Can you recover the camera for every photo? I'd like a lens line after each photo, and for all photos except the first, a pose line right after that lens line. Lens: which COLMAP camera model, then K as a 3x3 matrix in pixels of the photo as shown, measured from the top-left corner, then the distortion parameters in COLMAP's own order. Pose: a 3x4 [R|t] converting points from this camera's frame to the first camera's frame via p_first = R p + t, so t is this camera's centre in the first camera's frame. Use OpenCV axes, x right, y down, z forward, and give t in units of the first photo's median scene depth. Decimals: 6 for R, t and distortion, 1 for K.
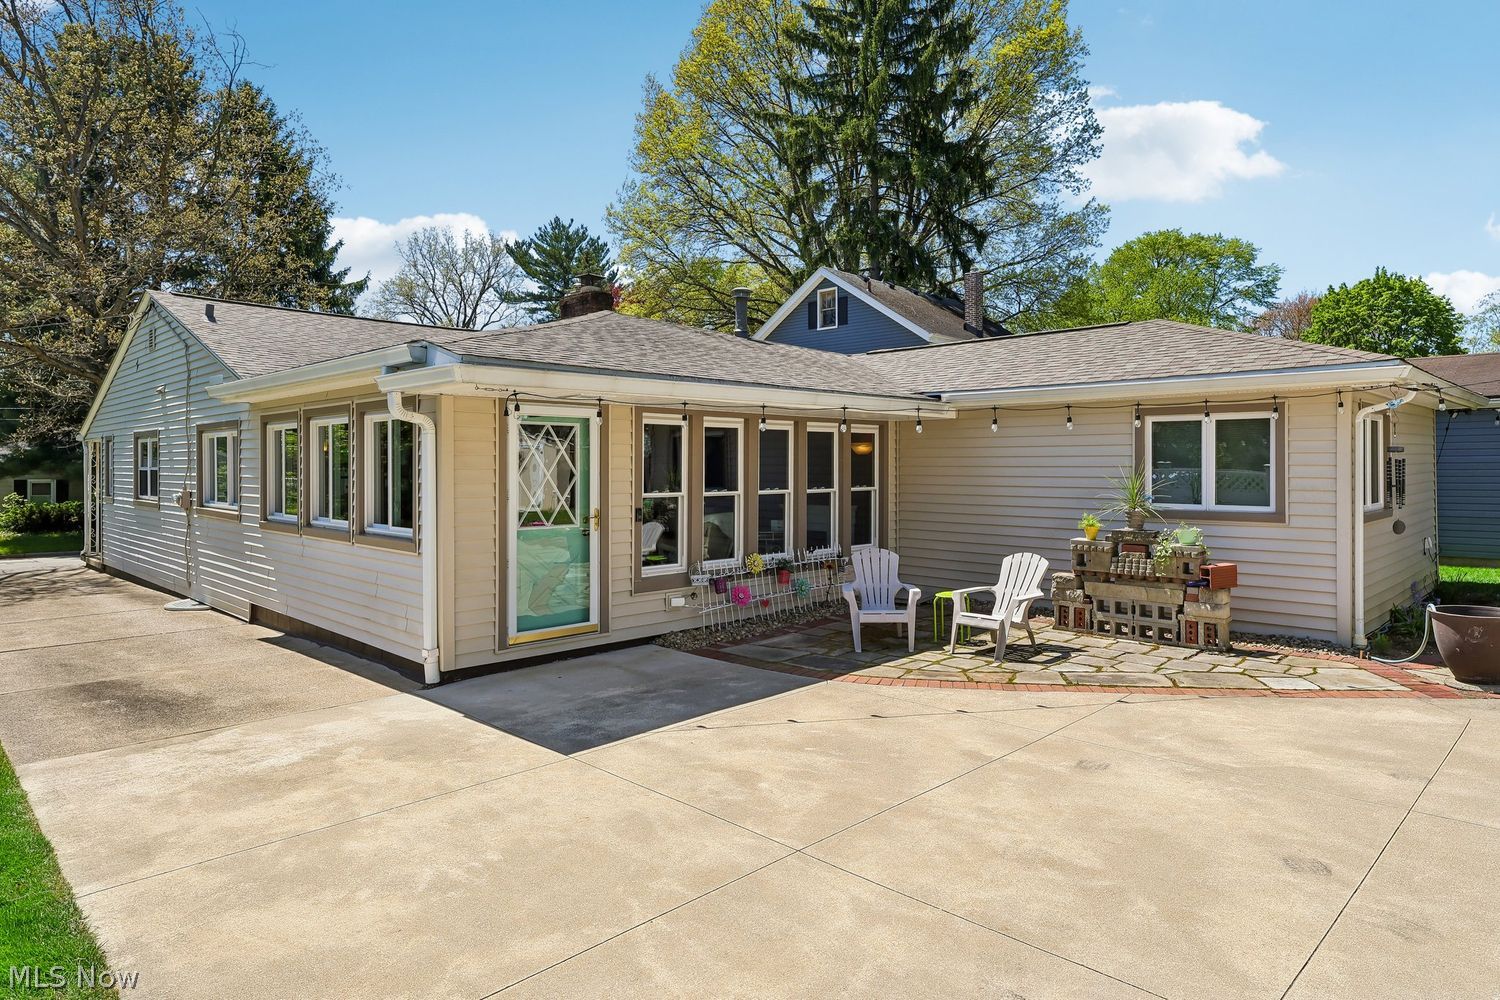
lens RADIAL K [[861.7, 0, 760.7], [0, 861.7, 468.0], [0, 0, 1]] dist [0.017284, -0.000735]
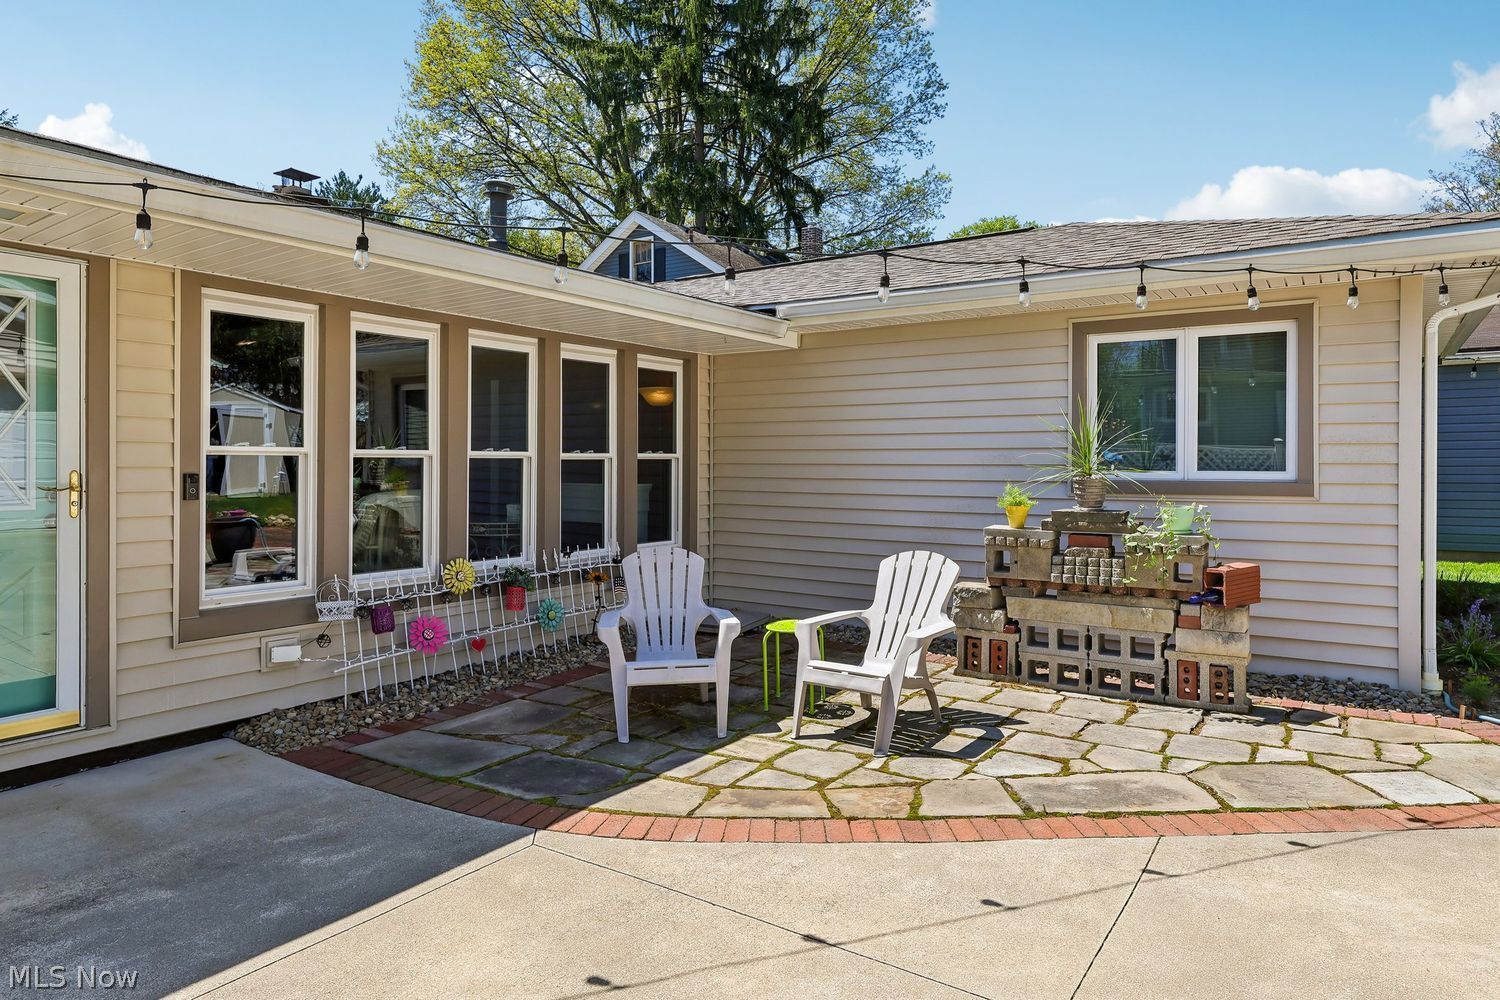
lens RADIAL K [[925.4, 0, 726.1], [0, 925.4, 454.4], [0, 0, 1]] dist [-0.007511, 0.000089]
pose [[0.988174, 0.001976, 0.153325, 0.077759], [-0.000564, 0.999957, -0.009250, 0.036397], [-0.153337, 0.009054, 0.988133, 0.376505]]
